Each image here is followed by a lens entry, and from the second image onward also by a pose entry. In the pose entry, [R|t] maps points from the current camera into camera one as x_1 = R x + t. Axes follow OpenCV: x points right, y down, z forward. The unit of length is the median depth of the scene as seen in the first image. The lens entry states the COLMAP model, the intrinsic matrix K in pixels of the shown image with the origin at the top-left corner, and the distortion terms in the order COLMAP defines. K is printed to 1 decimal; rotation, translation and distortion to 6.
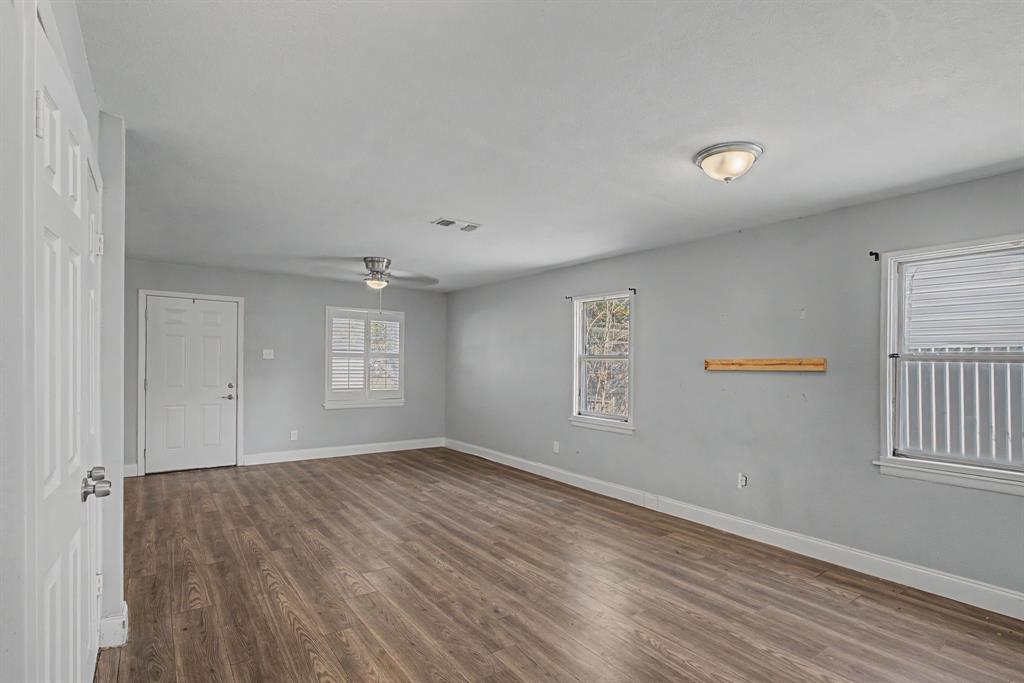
lens RADIAL K [[486.8, 0, 508.9], [0, 486.8, 362.9], [0, 0, 1]] dist [-0.013775, 0.001299]
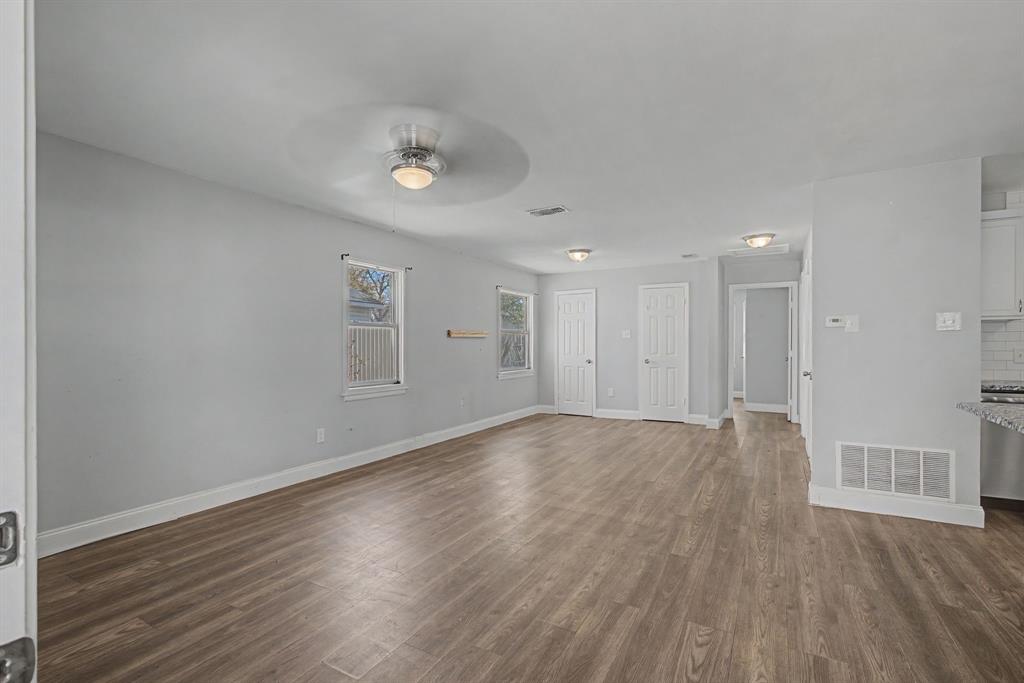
lens RADIAL K [[486.8, 0, 505.2], [0, 486.8, 339.0], [0, 0, 1]] dist [-0.013775, 0.001299]
pose [[-0.417868, -0.005107, 0.908493, -0.897839], [-0.008009, 0.999966, 0.001937, 0.014819], [-0.908472, -0.006466, -0.417895, 1.271736]]
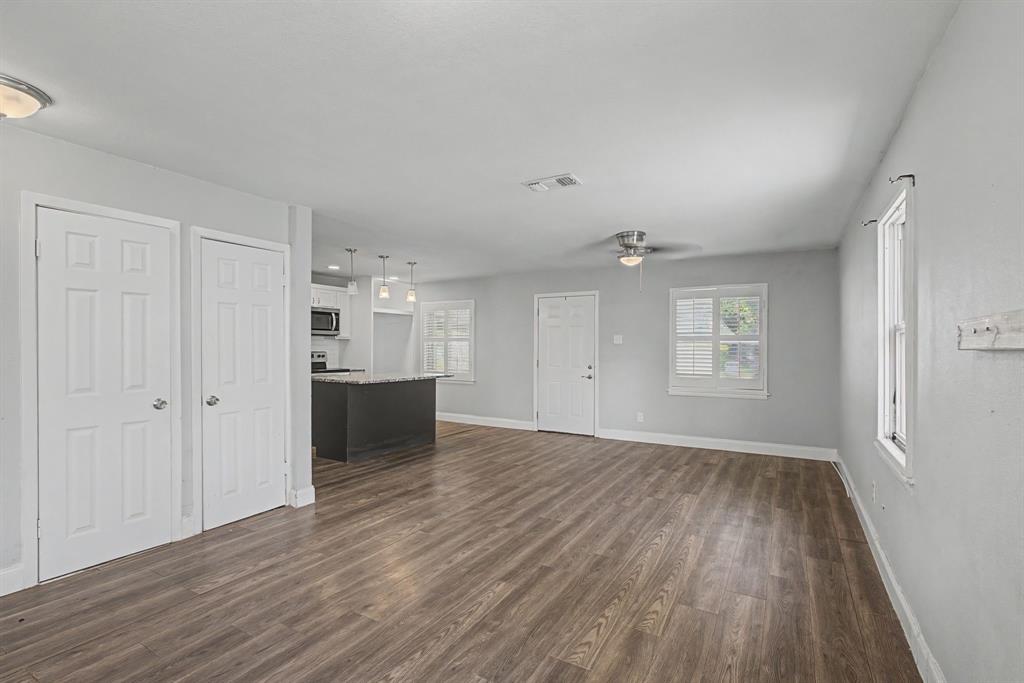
lens RADIAL K [[466.4, 0, 513.4], [0, 466.4, 342.0], [0, 0, 1]] dist [-0.008810, 0.000360]
pose [[0.413846, -0.022133, -0.910078, 0.497729], [0.003575, 0.999736, -0.022688, 0.015186], [0.910340, 0.006135, 0.413816, 0.482714]]
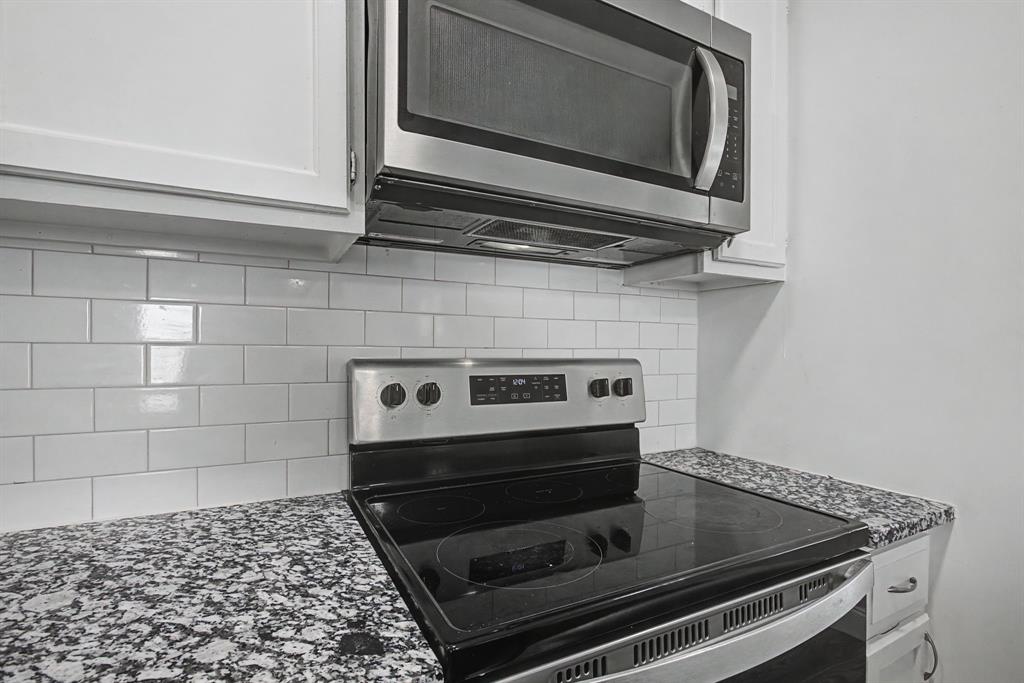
lens RADIAL K [[486.8, 0, 504.5], [0, 486.8, 350.9], [0, 0, 1]] dist [-0.013775, 0.001299]
pose [[-0.134312, -0.010747, -0.990881, -0.985648], [-0.002539, 0.999942, -0.010501, 0.007326], [0.990936, 0.001106, -0.134332, 0.522864]]
